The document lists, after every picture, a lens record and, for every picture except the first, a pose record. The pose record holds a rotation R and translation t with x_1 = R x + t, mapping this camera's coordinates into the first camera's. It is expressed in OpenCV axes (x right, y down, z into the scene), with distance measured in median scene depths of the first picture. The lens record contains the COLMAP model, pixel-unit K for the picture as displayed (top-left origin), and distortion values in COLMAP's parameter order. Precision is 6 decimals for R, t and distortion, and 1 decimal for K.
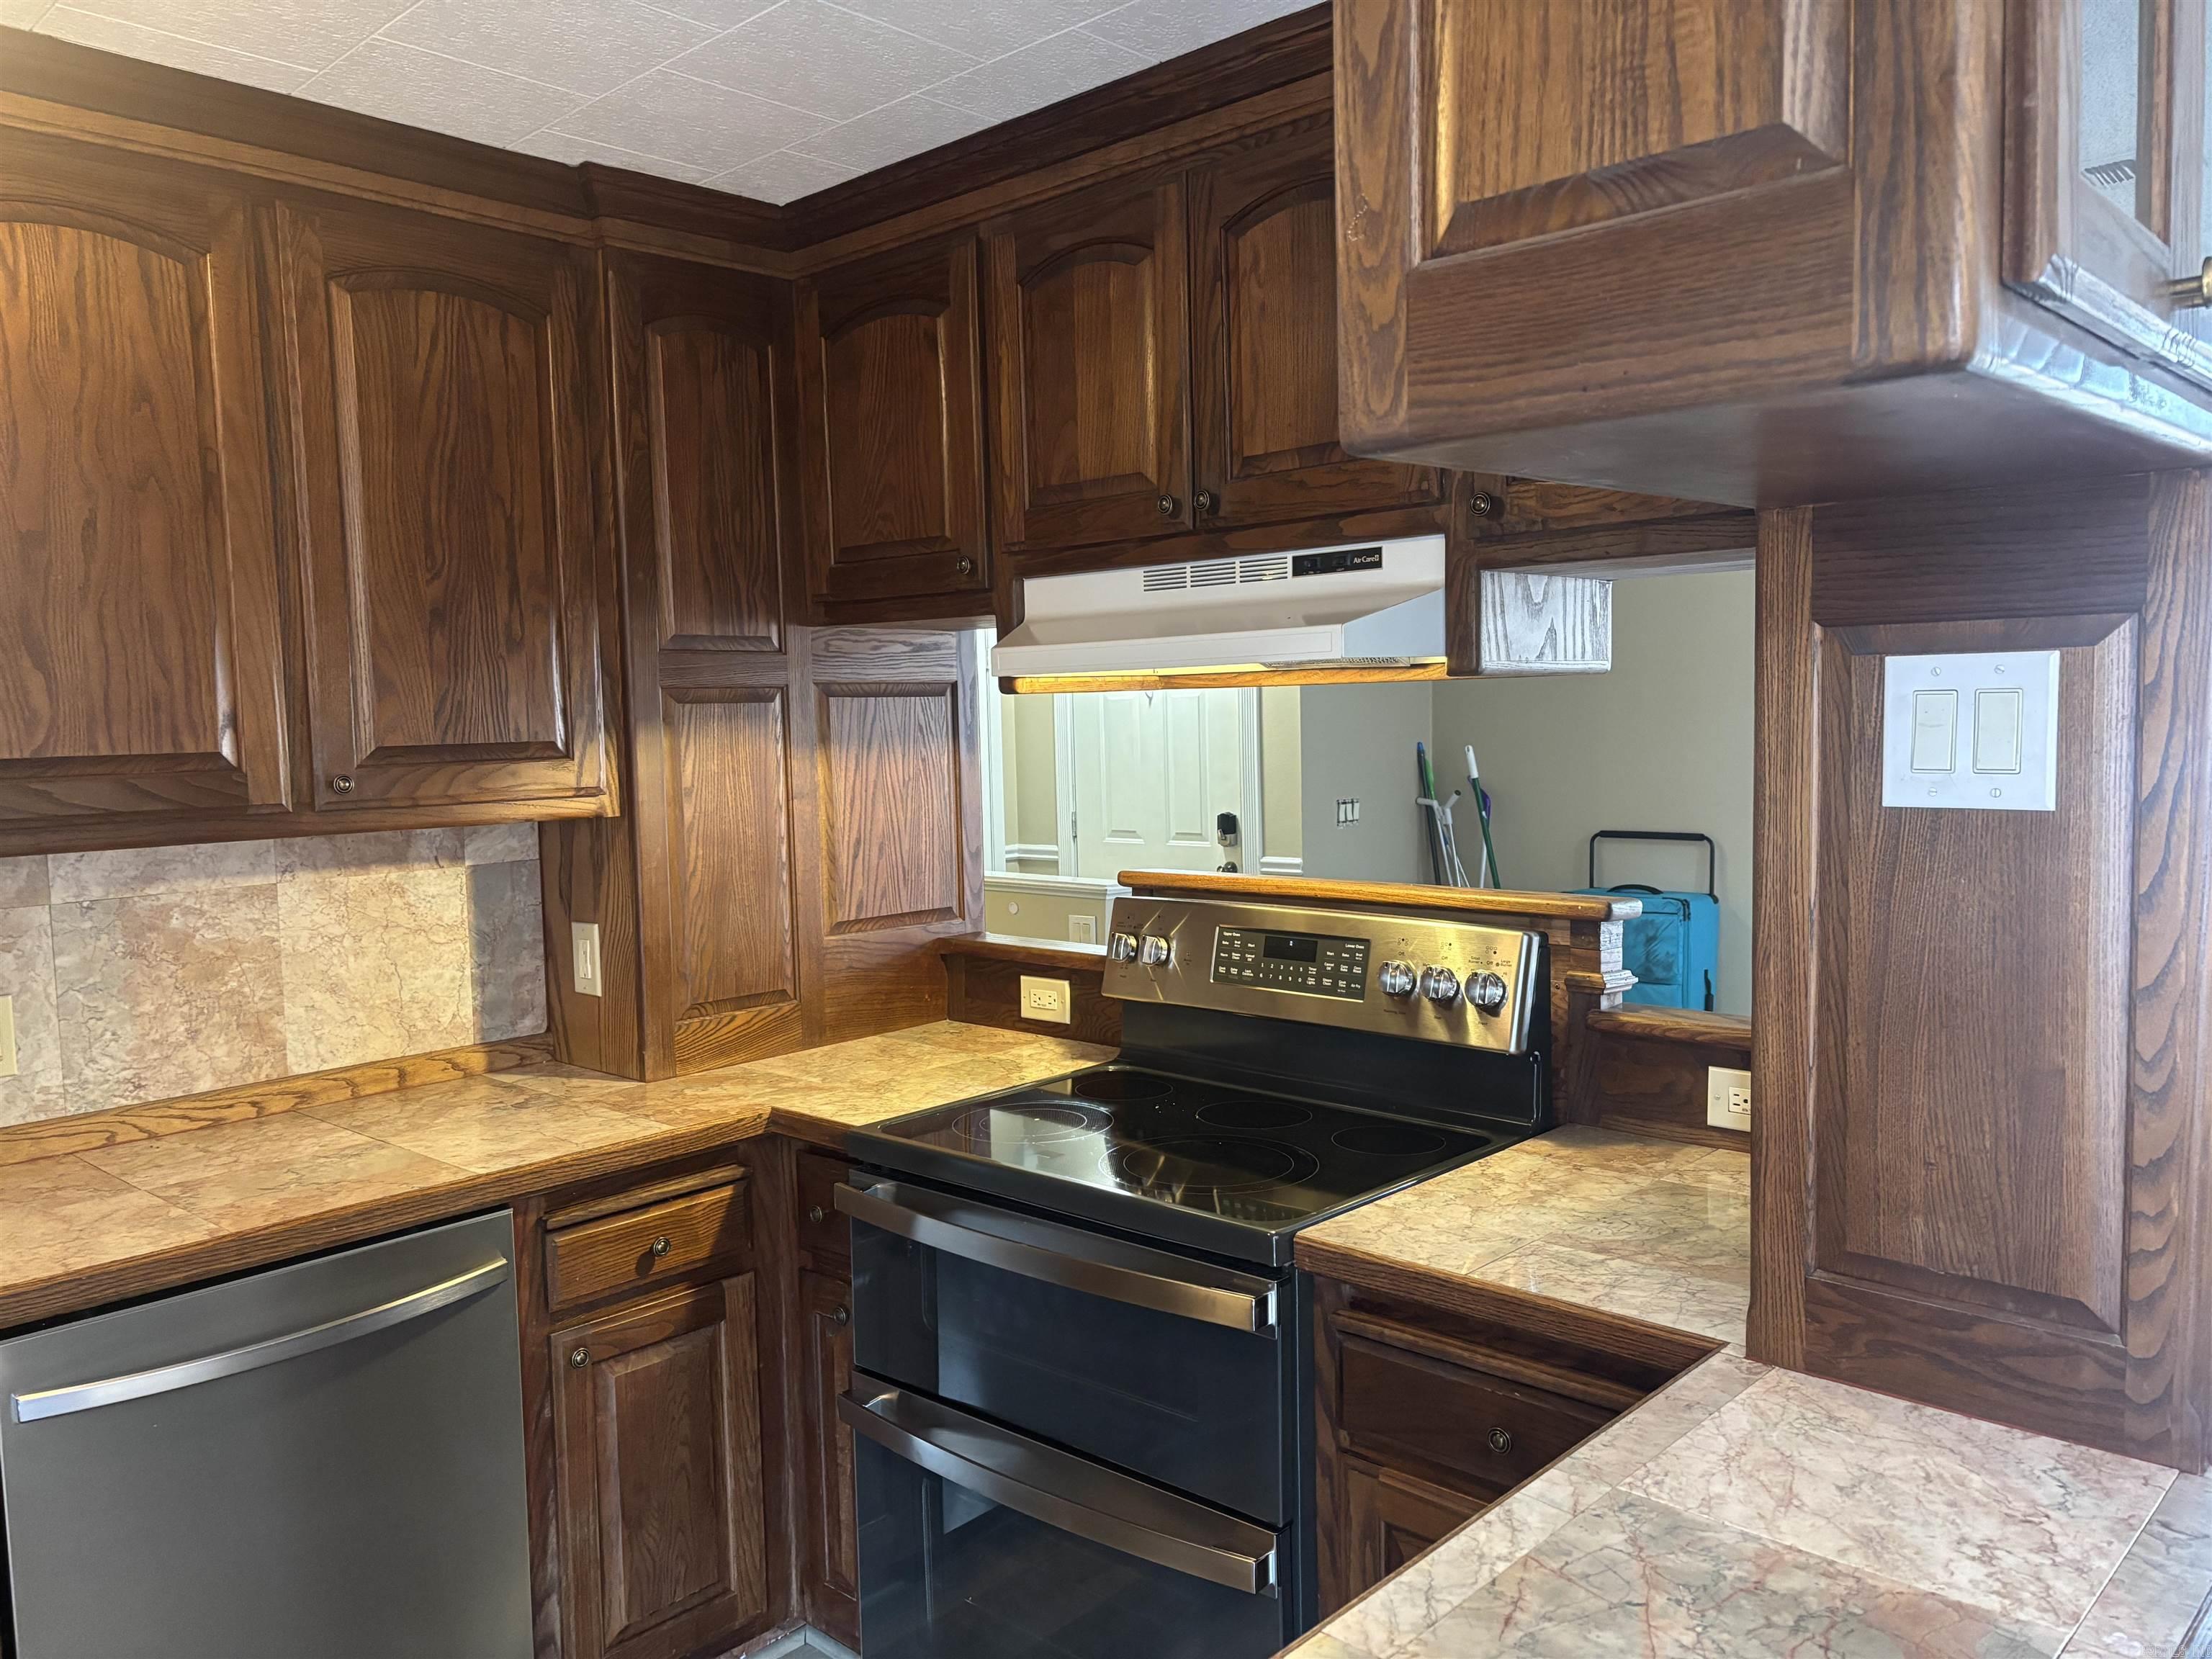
lens RADIAL K [[1655.8, 0, 1097.6], [0, 1655.8, 833.9], [0, 0, 1]] dist [0.047067, -0.041400]
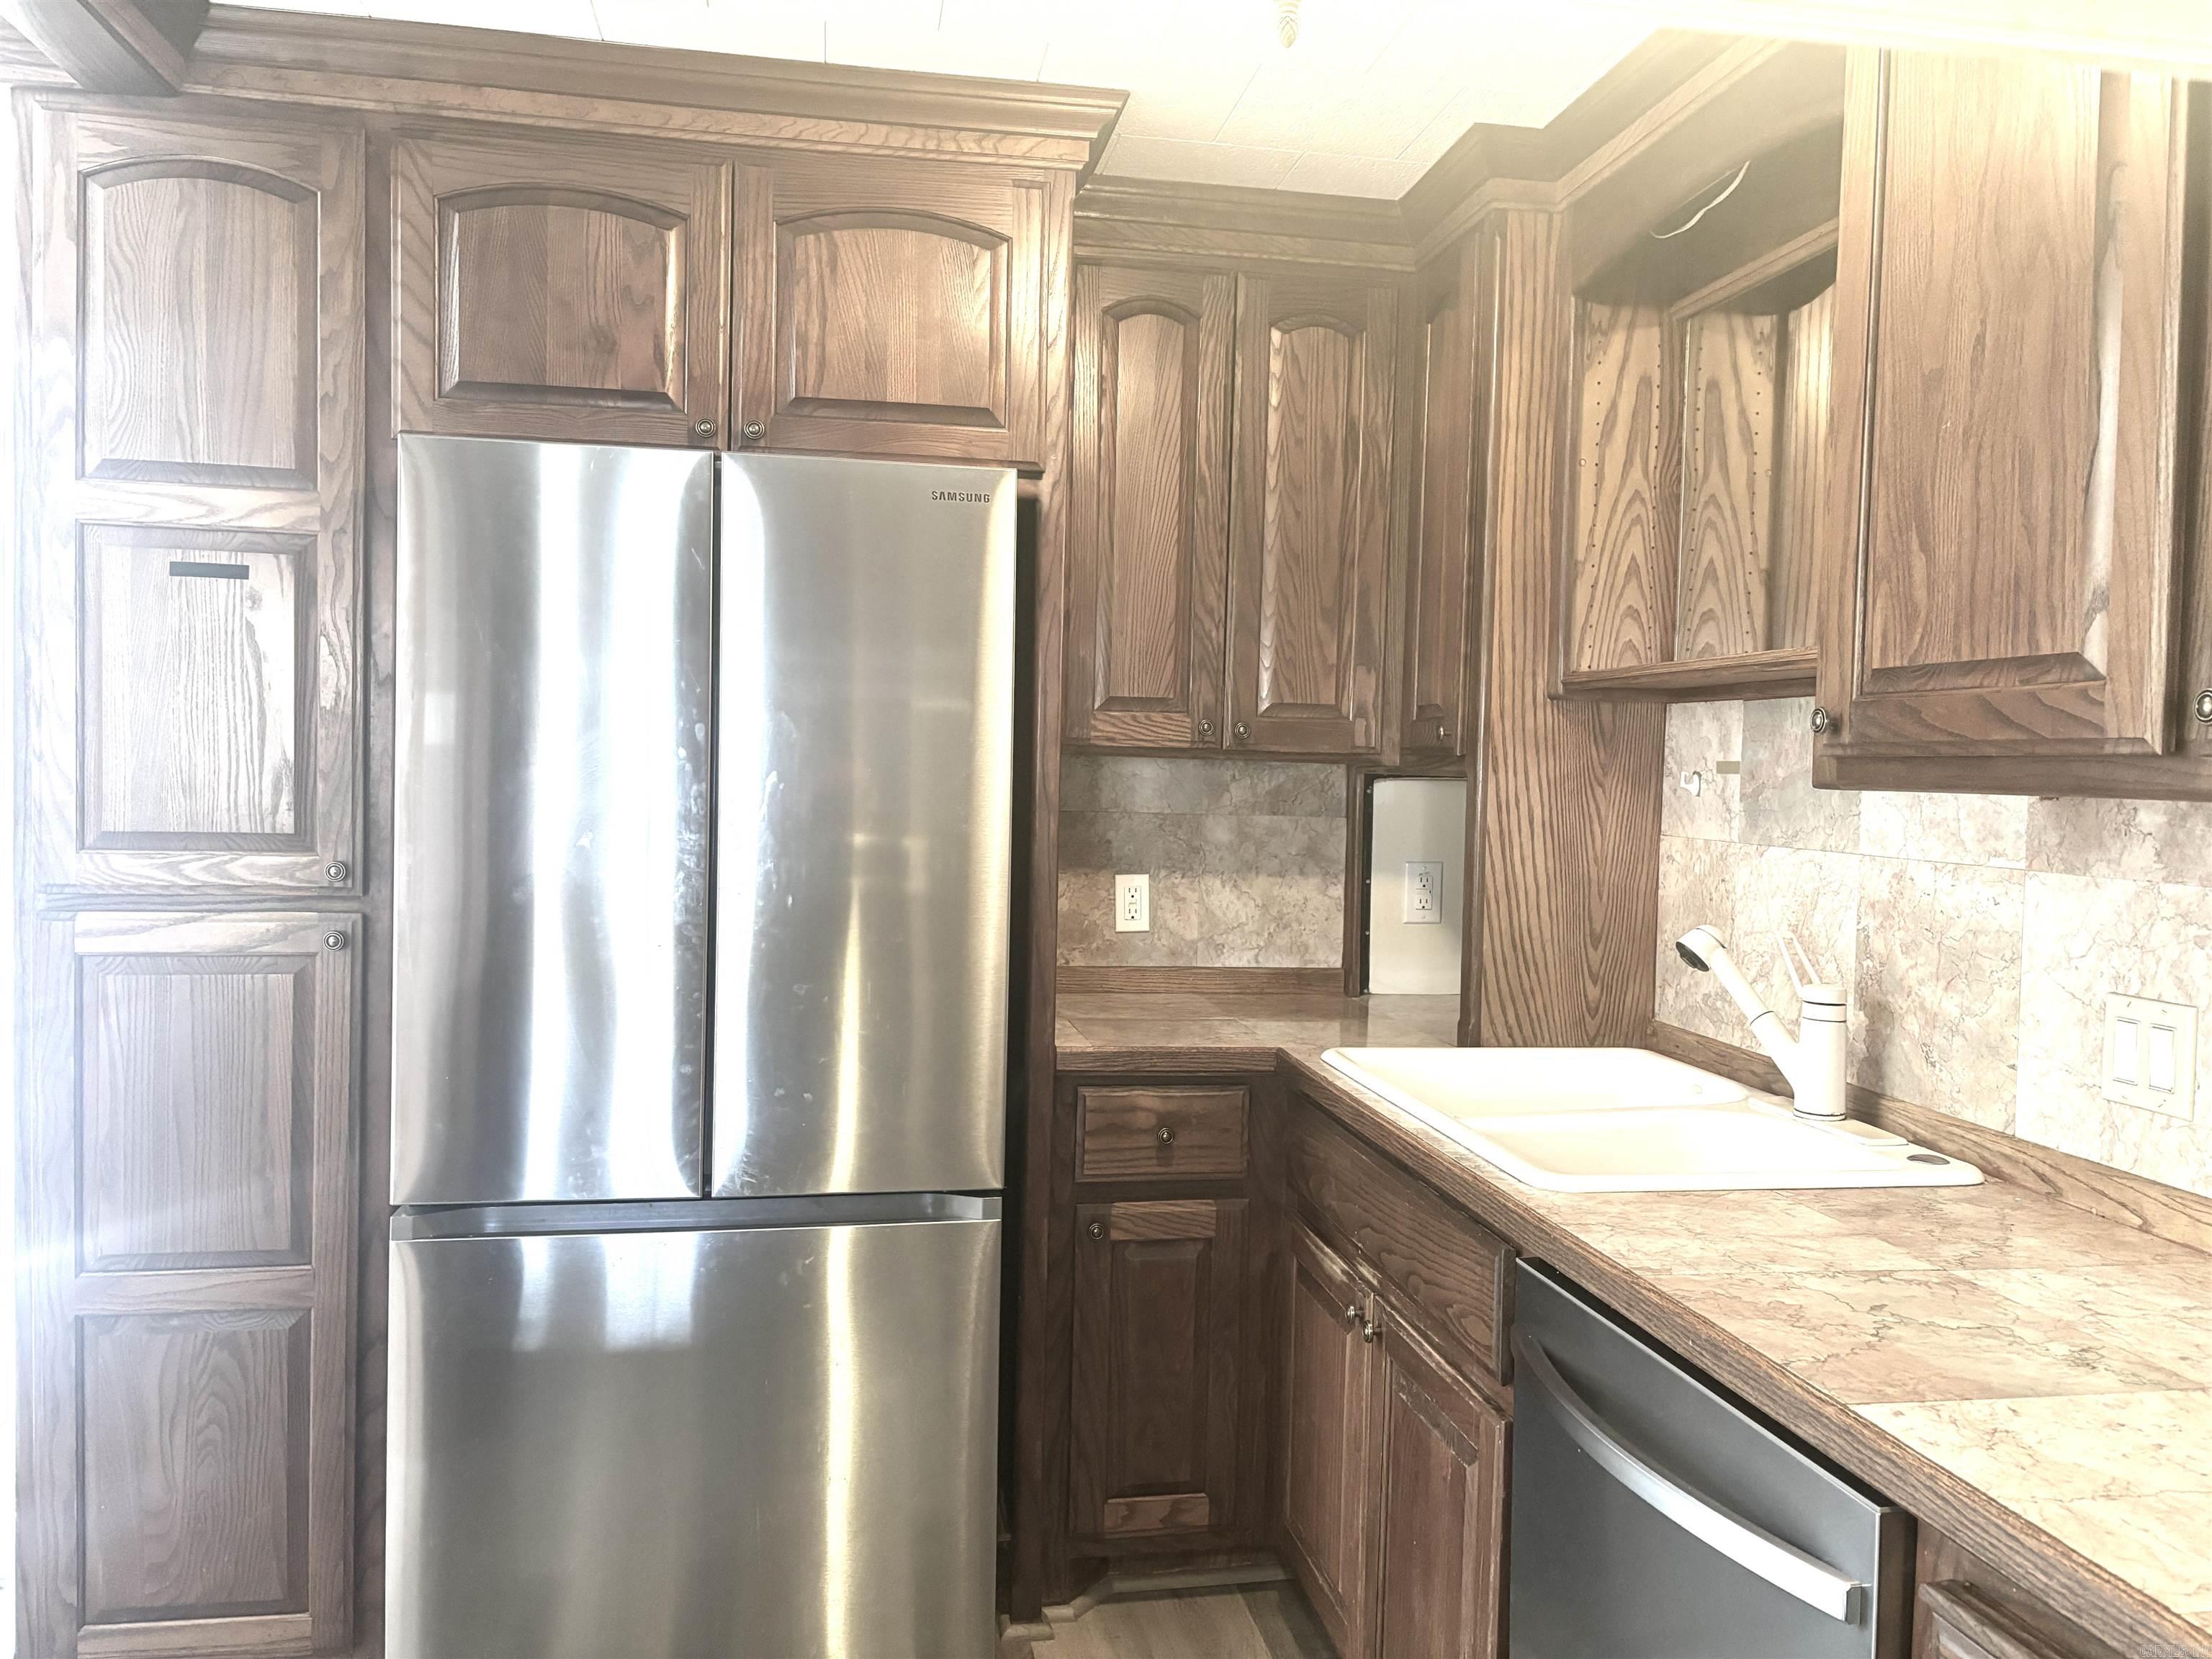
lens RADIAL K [[1655.8, 0, 1106.4], [0, 1655.8, 835.9], [0, 0, 1]] dist [0.047067, -0.041400]
pose [[-0.607340, 0.052463, -0.792708, 0.233071], [-0.058185, 0.992200, 0.110244, -0.033278], [0.792308, 0.113079, -0.599550, 1.271194]]
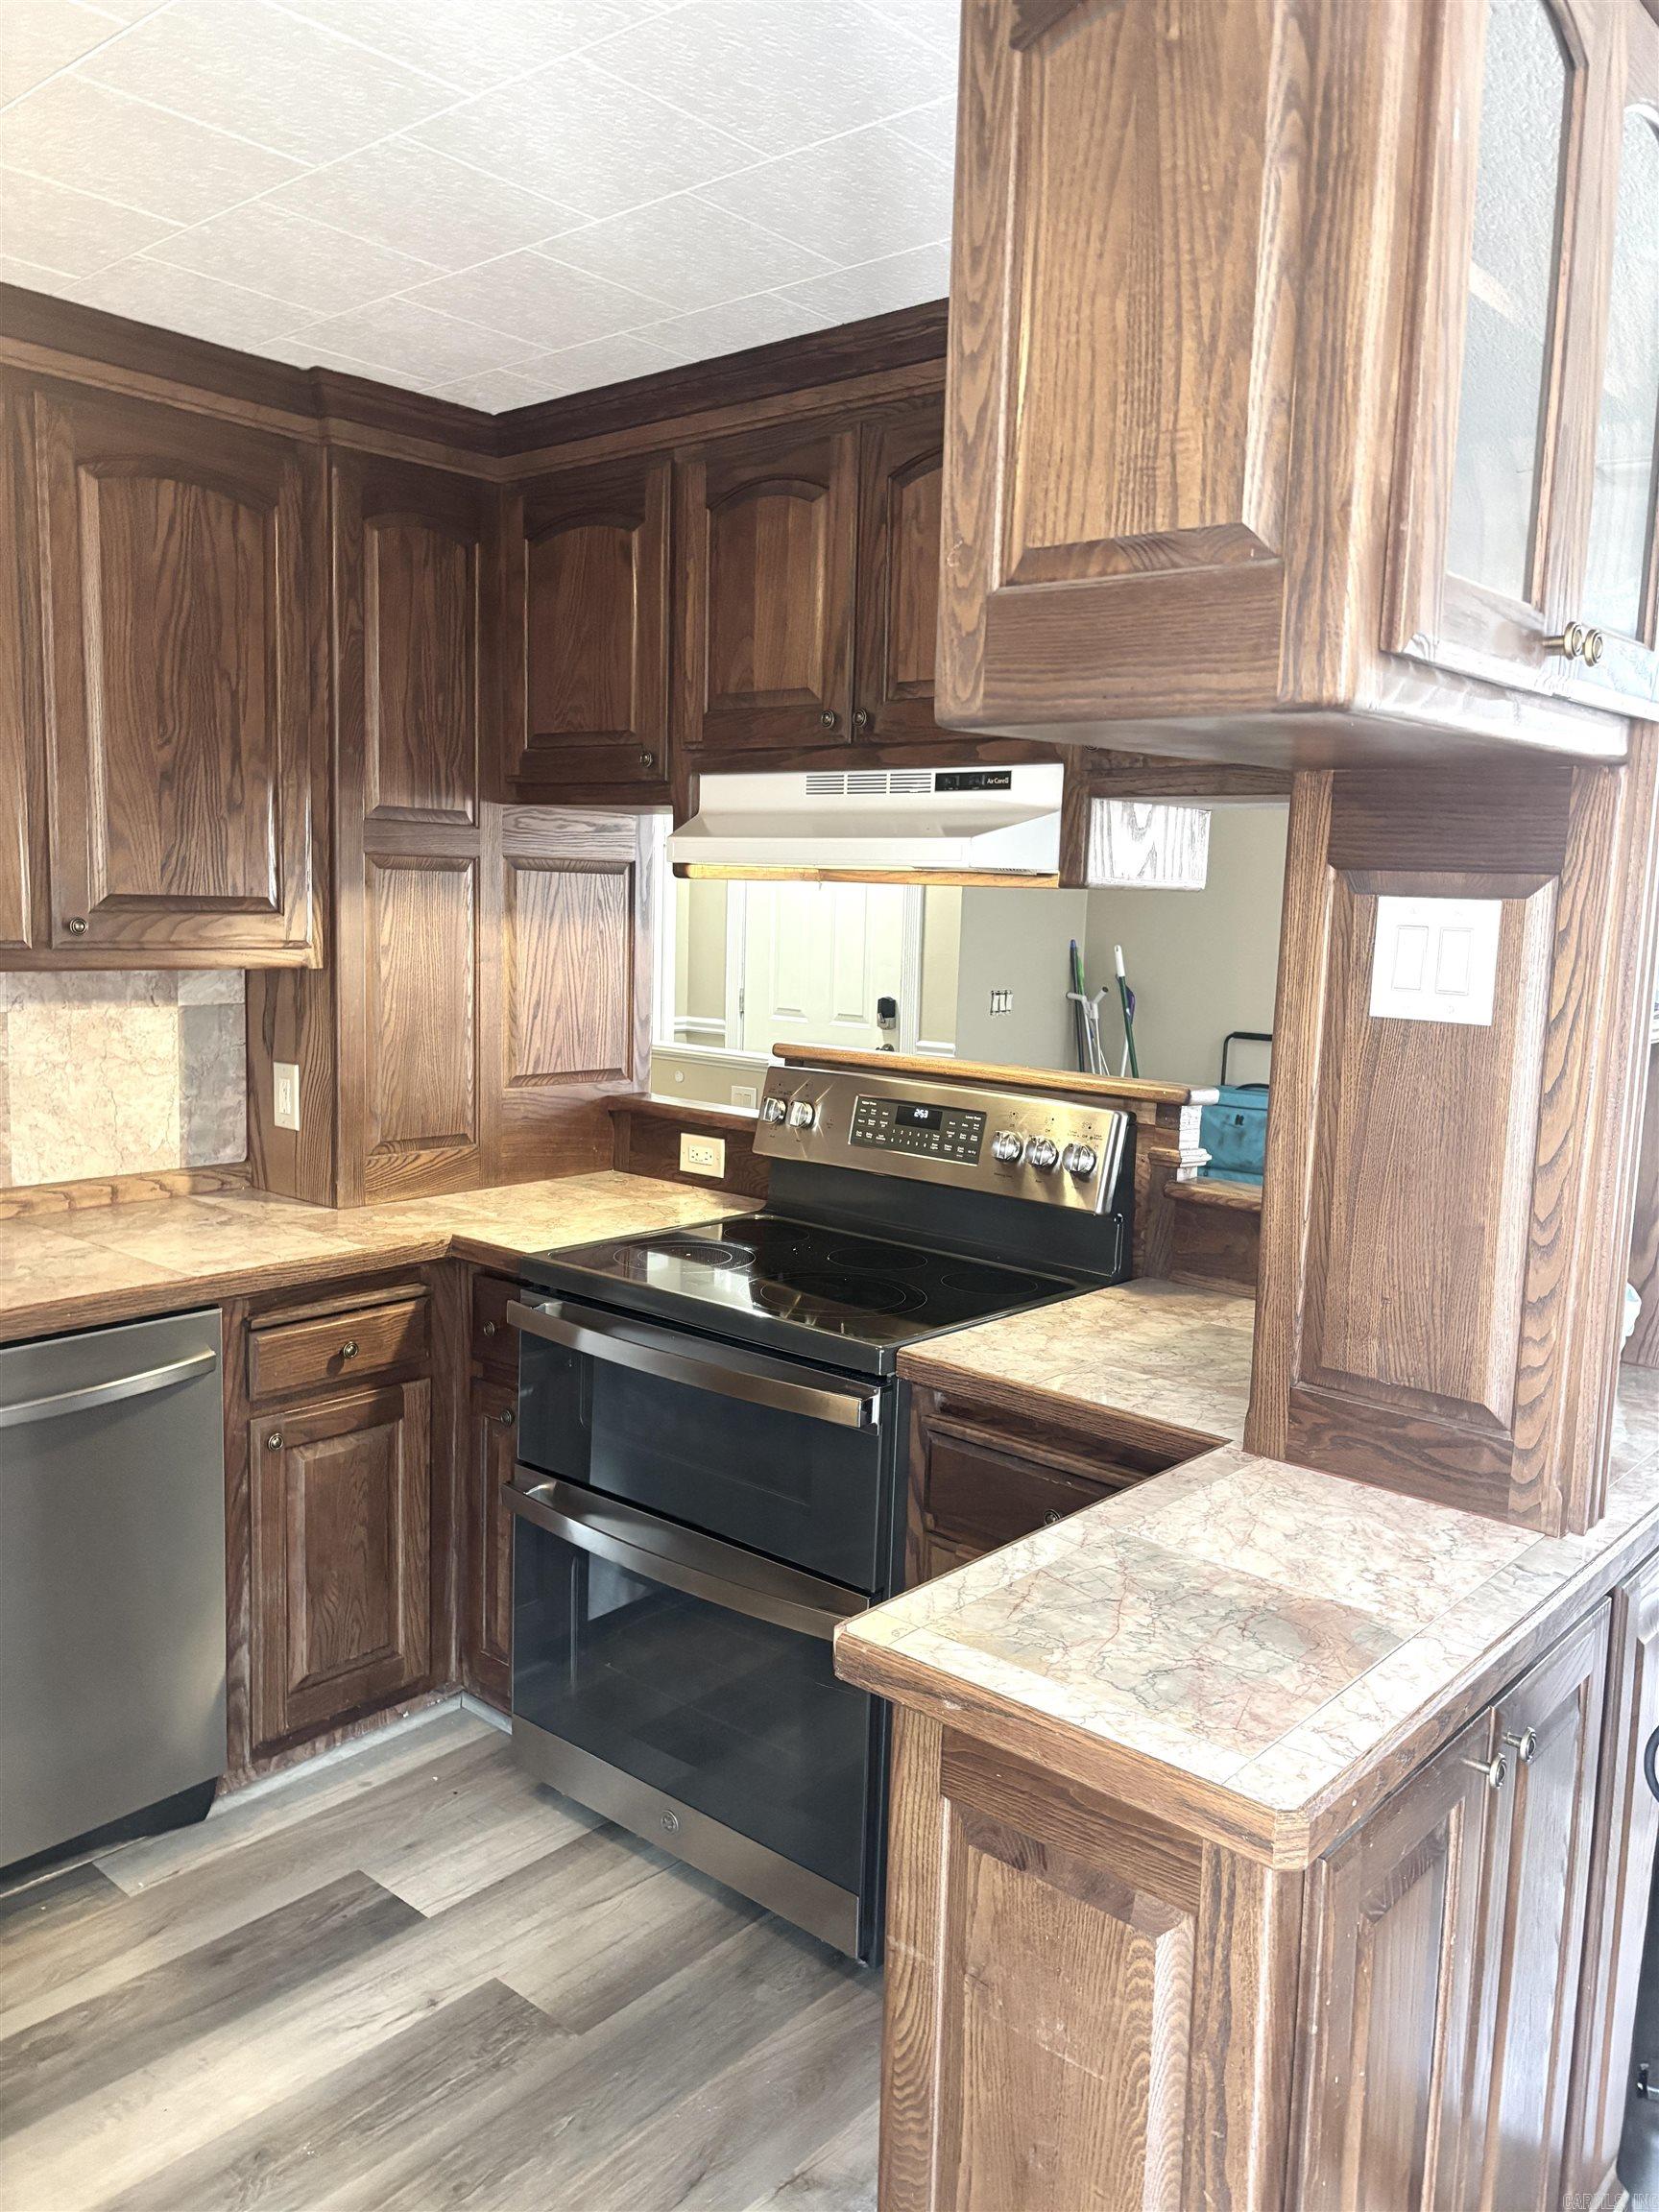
lens RADIAL K [[1655.8, 0, 843.1], [0, 1655.8, 1091.2], [0, 0, 1]] dist [0.047067, -0.041400]
pose [[0.997600, 0.050669, 0.047180, 0.010973], [-0.052822, 0.997564, 0.045558, 0.002394], [-0.044757, -0.047940, 0.997847, -0.142107]]
